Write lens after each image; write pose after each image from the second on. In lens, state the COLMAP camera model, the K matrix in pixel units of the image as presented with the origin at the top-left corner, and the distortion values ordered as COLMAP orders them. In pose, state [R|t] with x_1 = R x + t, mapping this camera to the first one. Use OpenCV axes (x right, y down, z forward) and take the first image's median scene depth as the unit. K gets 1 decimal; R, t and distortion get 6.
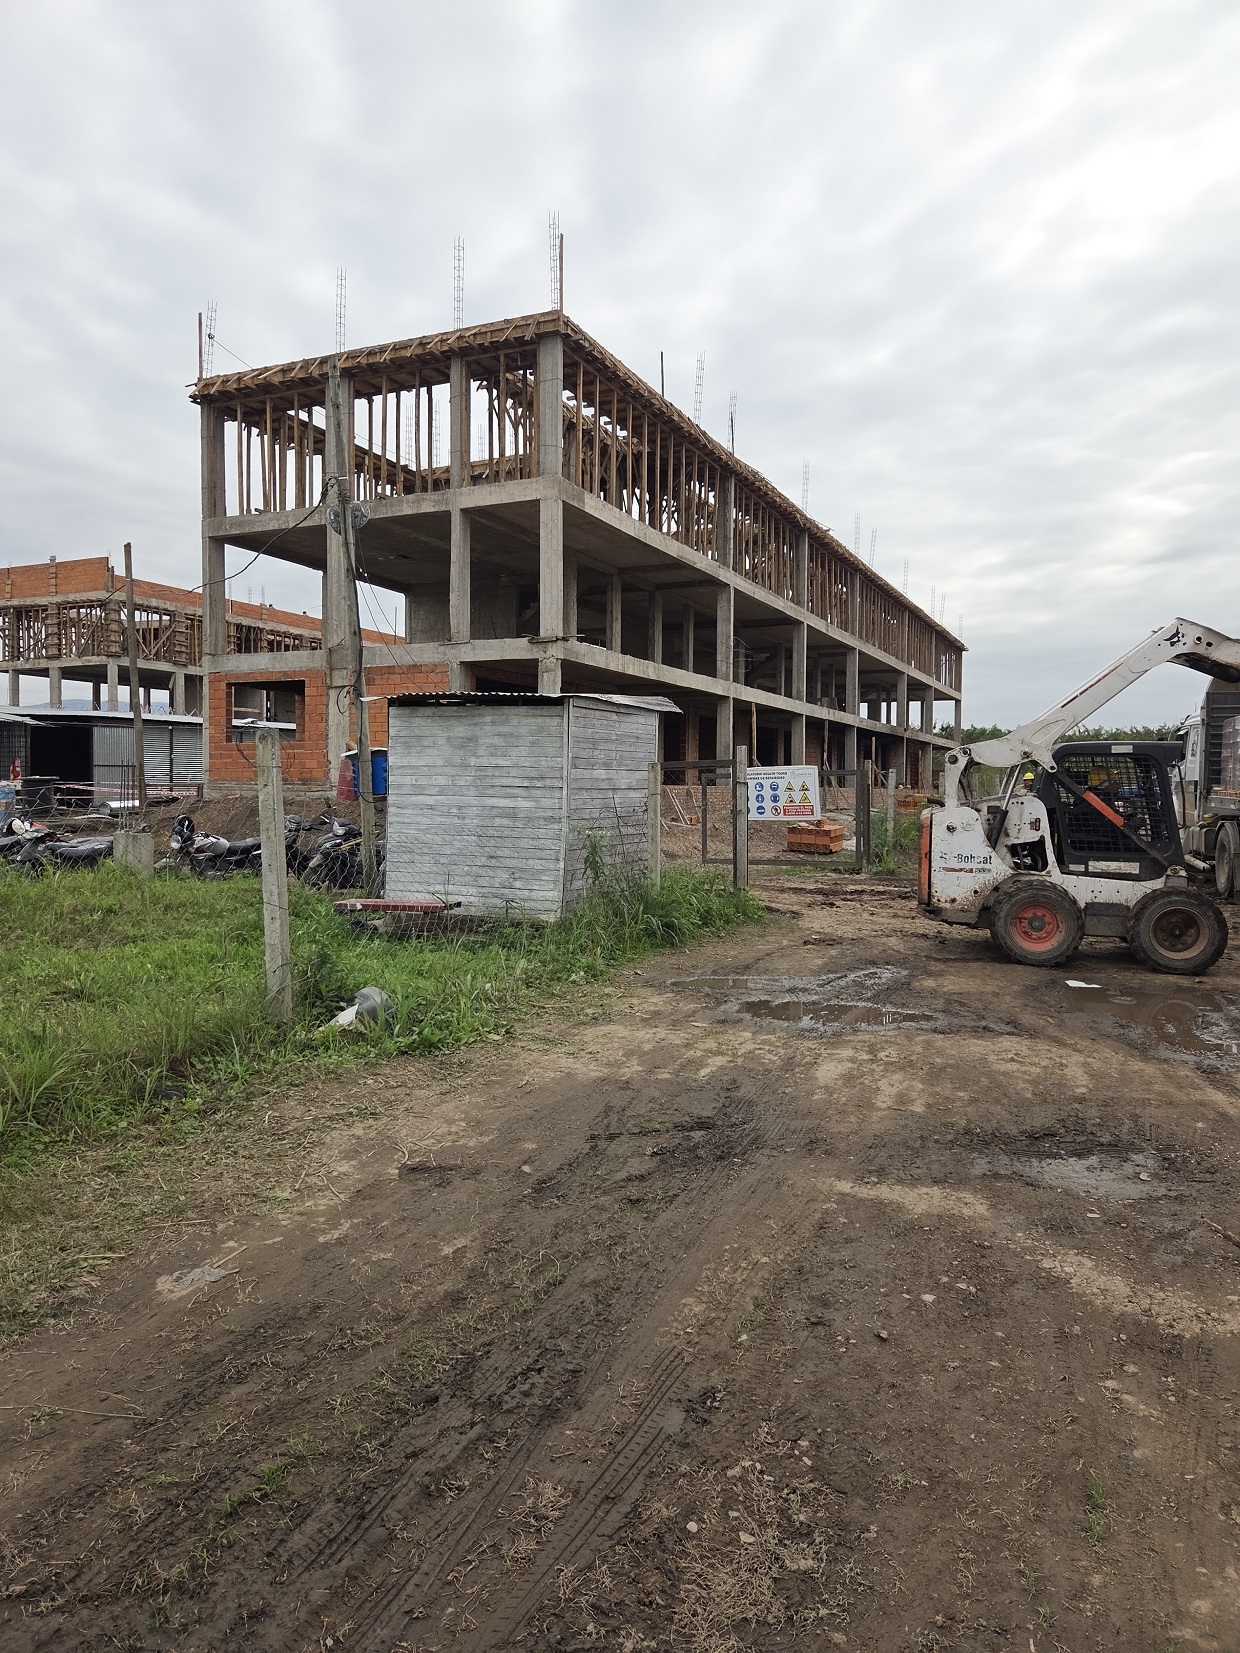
lens RADIAL K [[1106.1, 0, 618.1], [0, 1106.1, 826.1], [0, 0, 1]] dist [0.006823, 0.001765]
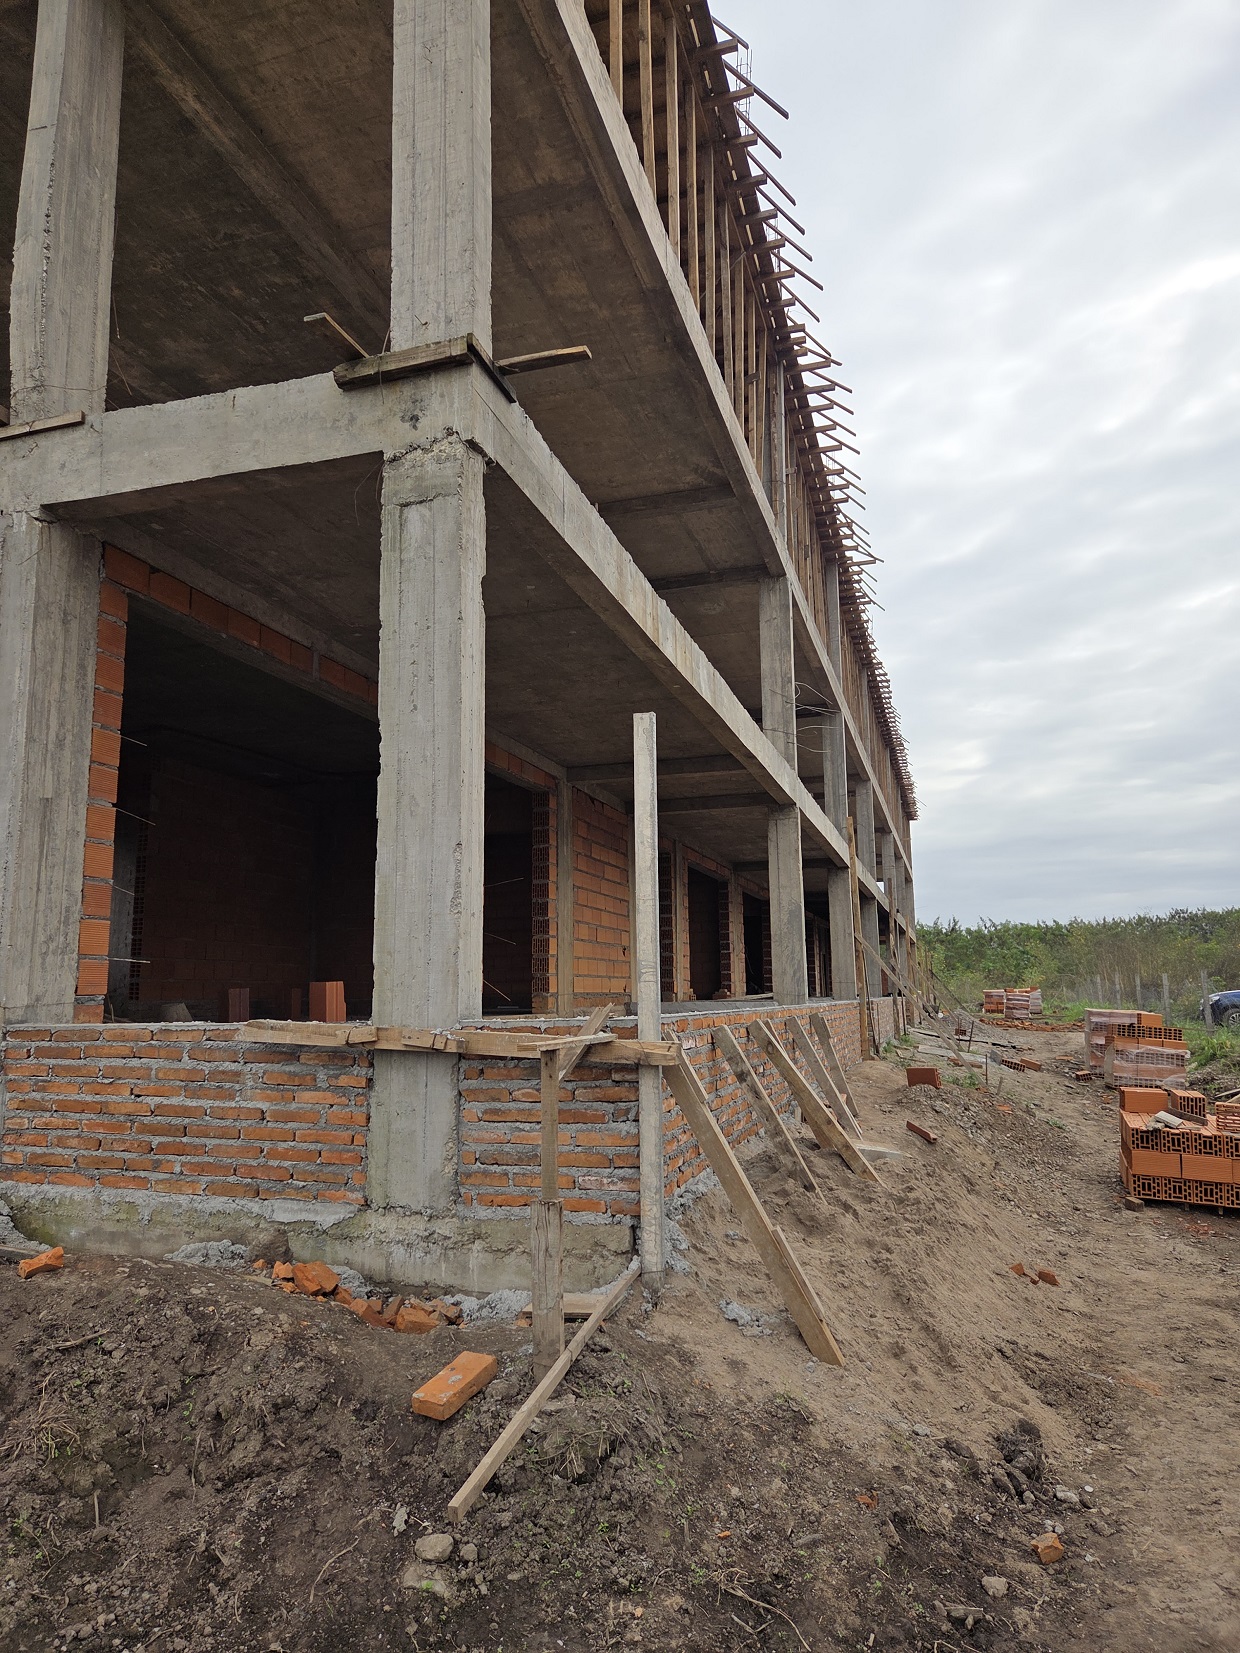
lens RADIAL K [[1106.1, 0, 619.3], [0, 1106.1, 831.5], [0, 0, 1]] dist [0.006823, 0.001765]
pose [[0.990447, -0.002758, 0.137868, -0.055089], [0.028609, 0.982156, -0.185882, -0.033704], [-0.134896, 0.188050, 0.972852, 0.783932]]
